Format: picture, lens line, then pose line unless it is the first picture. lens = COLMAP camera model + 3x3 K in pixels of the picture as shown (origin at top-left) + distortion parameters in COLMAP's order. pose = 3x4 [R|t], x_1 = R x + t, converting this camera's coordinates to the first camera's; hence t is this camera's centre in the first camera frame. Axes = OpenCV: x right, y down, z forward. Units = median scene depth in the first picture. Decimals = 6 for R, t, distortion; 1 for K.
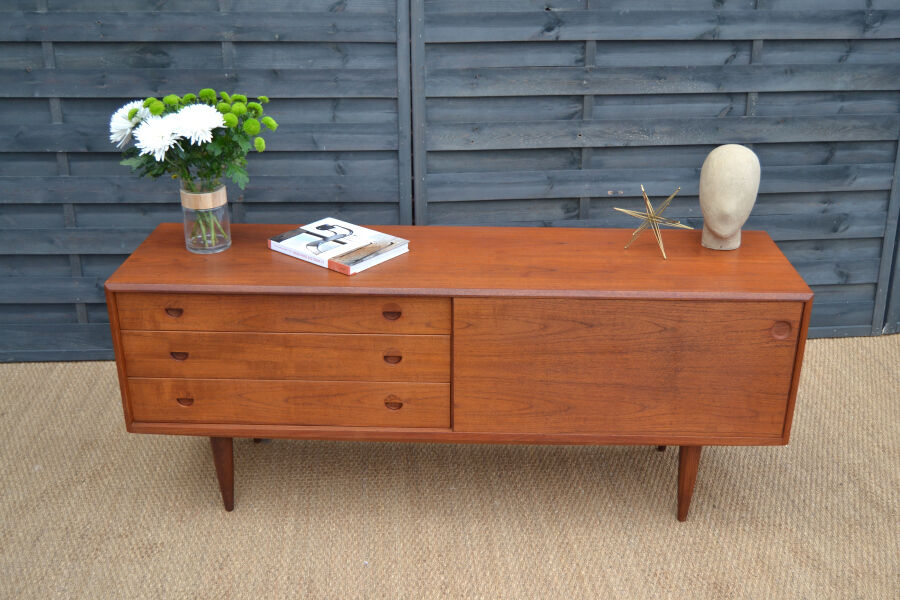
lens RADIAL K [[966.6, 0, 450.0], [0, 966.6, 300.0], [0, 0, 1]] dist [-0.022345, 0.008236]
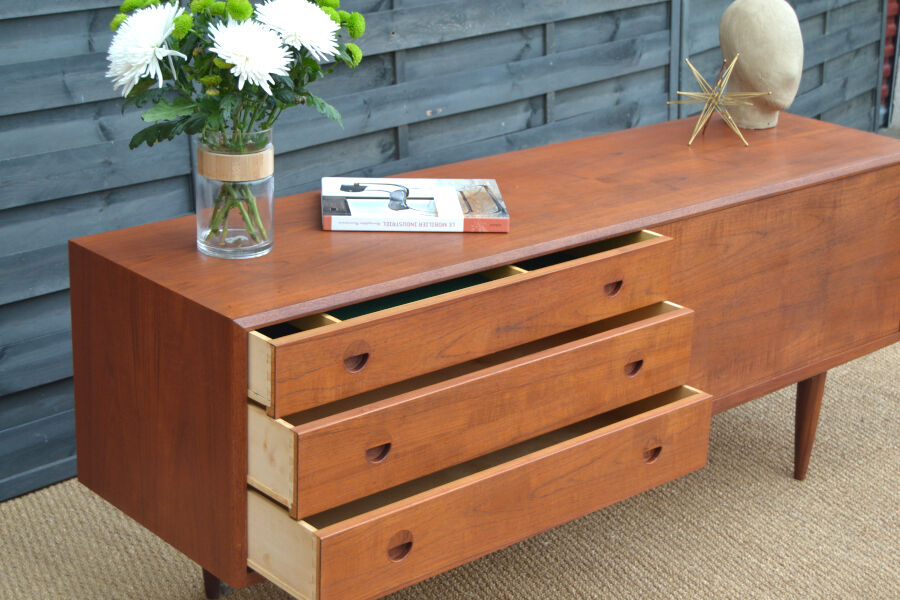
lens RADIAL K [[1670.7, 0, 450.0], [0, 1670.7, 300.0], [0, 0, 1]] dist [0.009470, -0.040591]
pose [[0.718269, -0.208200, 0.663885, -0.668622], [0.246909, 0.968349, 0.036547, -0.023788], [-0.650481, 0.137669, 0.746941, 0.133067]]
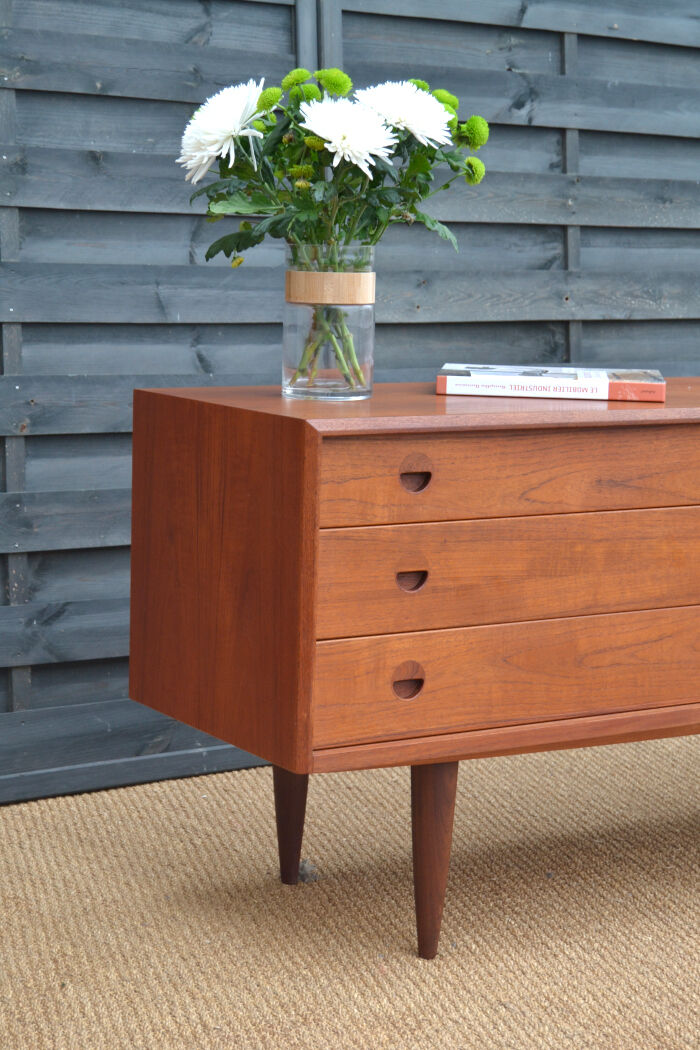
lens RADIAL K [[2213.1, 0, 350.0], [0, 2213.1, 525.0], [0, 0, 1]] dist [0.062350, -0.262964]
pose [[0.828747, -0.055917, 0.556823, -0.693049], [0.201858, 0.957882, -0.204243, 0.189223], [-0.521950, 0.281665, 0.805129, 0.092363]]
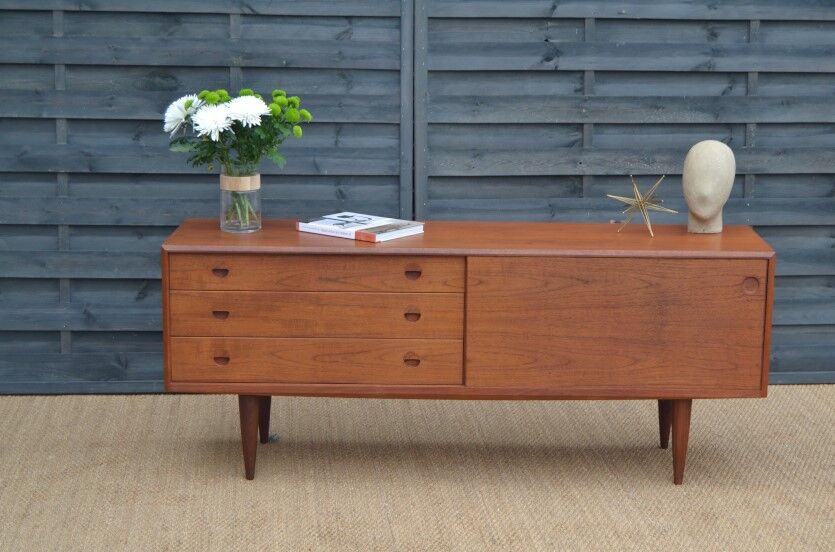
lens RADIAL K [[1665.4, 0, 446.5], [0, 1665.4, 301.5], [0, 0, 1]] dist [0.014178, -0.137173]
pose [[0.999450, 0.003851, 0.032943, -0.062691], [0.002749, 0.980205, -0.197968, 0.321256], [-0.033054, 0.197950, 0.979655, -0.680052]]
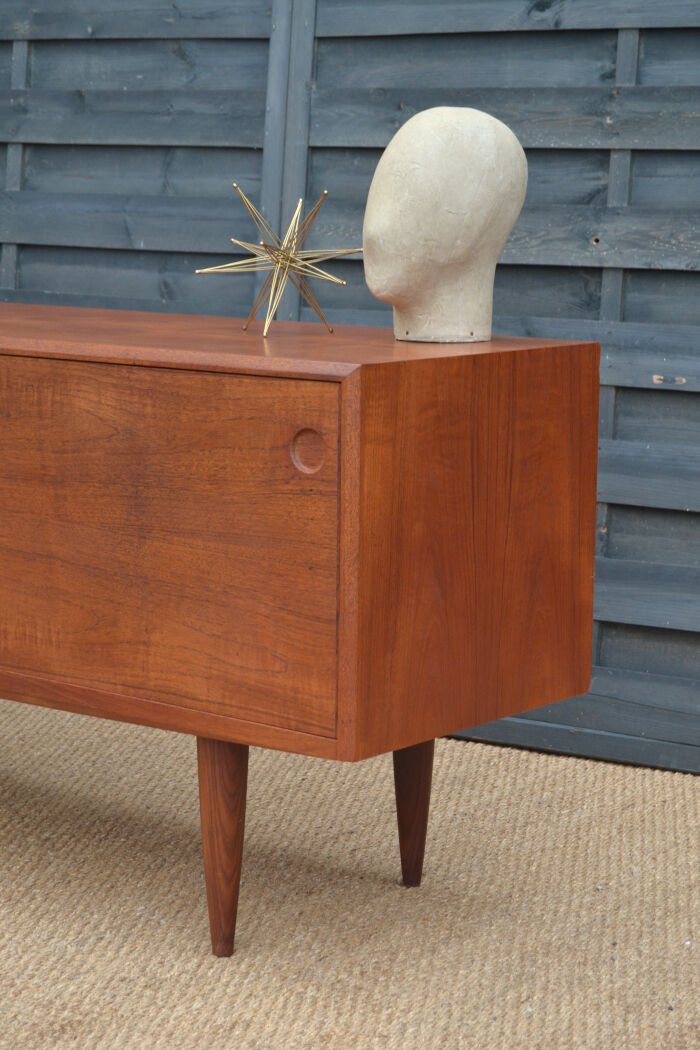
lens RADIAL K [[2322.8, 0, 350.0], [0, 2322.8, 525.0], [0, 0, 1]] dist [0.031918, -0.094575]
pose [[0.798112, 0.099313, -0.594268, 0.710057], [-0.250529, 0.951714, -0.177416, 0.175652], [0.547953, 0.290479, 0.784455, 0.145153]]
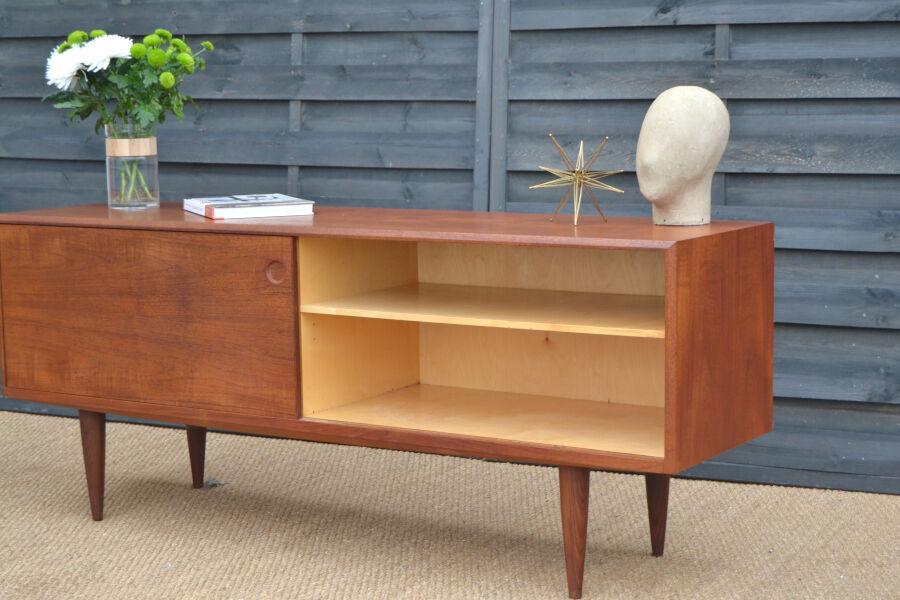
lens RADIAL K [[1789.8, 0, 450.0], [0, 1789.8, 300.0], [0, 0, 1]] dist [0.014414, -0.069950]
pose [[0.861229, 0.050515, -0.505700, 0.660109], [-0.189717, 0.955073, -0.227692, 0.272728], [0.471478, 0.292035, 0.832120, -0.153815]]
